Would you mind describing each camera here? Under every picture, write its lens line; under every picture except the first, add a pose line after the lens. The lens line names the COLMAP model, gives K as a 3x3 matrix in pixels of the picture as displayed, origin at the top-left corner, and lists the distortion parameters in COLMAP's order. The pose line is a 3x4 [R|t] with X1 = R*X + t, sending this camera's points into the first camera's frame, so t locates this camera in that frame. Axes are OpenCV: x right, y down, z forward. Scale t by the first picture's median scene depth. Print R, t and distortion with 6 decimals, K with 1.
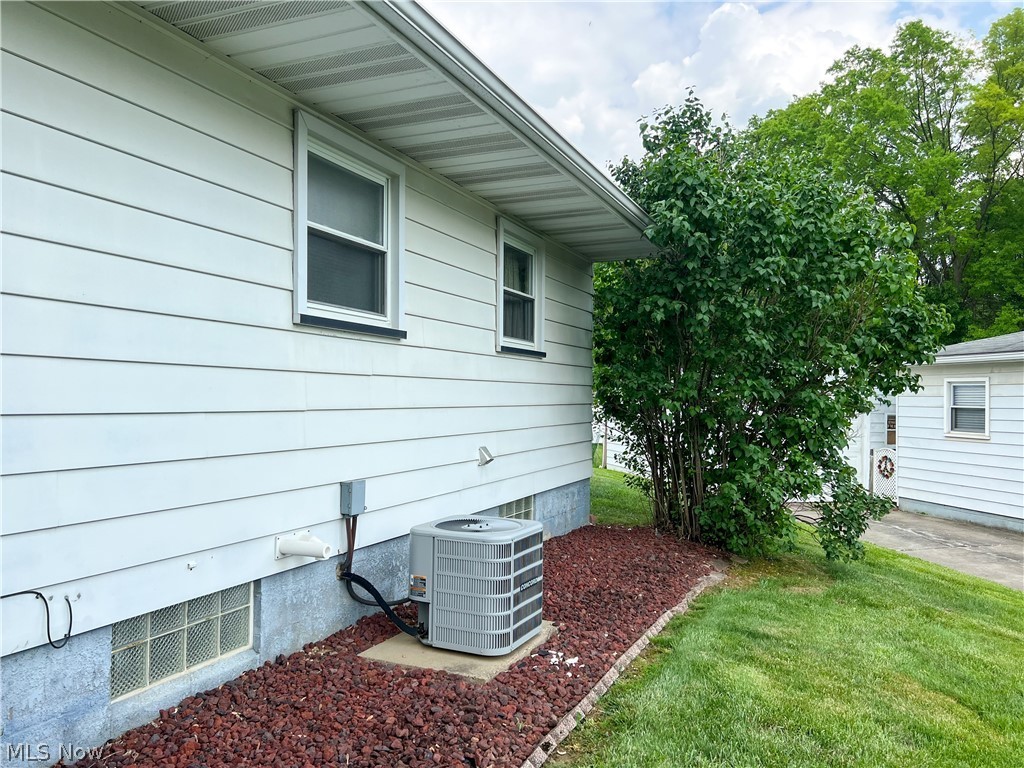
lens RADIAL K [[784.3, 0, 512.0], [0, 784.3, 384.0], [0, 0, 1]] dist [0.003274, -0.008254]
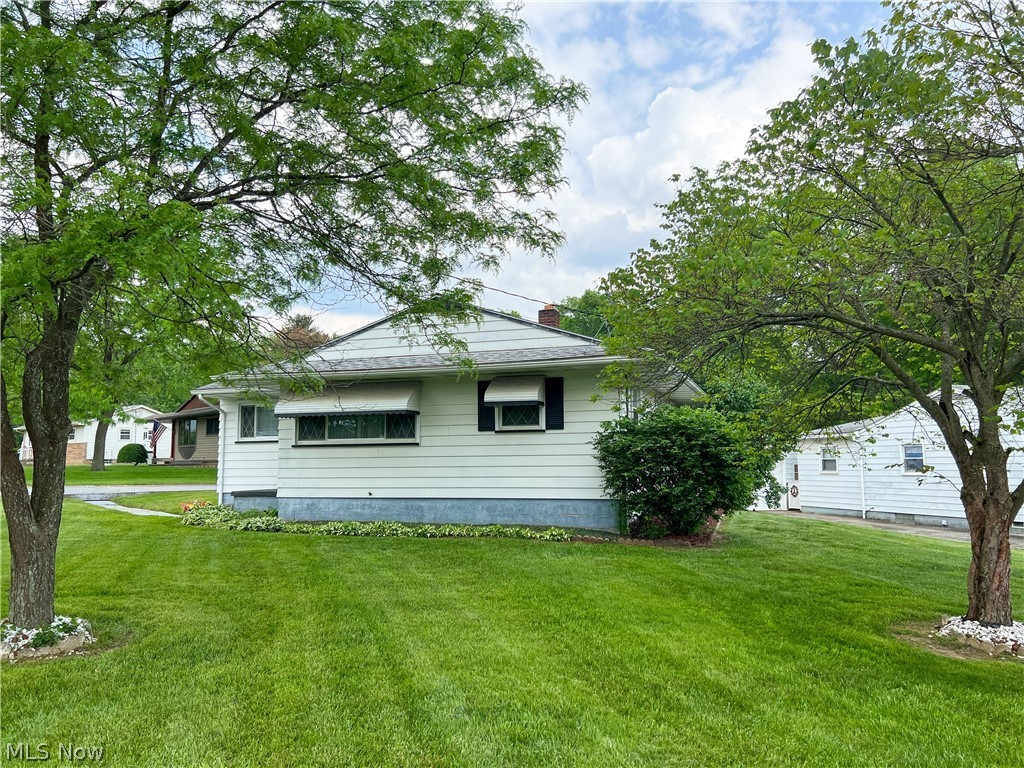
lens RADIAL K [[784.3, 0, 512.0], [0, 784.3, 384.0], [0, 0, 1]] dist [0.003274, -0.008254]
pose [[0.996562, -0.006274, 0.082611, -0.439062], [0.013612, 0.995978, -0.088561, 0.003457], [-0.081723, 0.089381, 0.992639, -1.035894]]
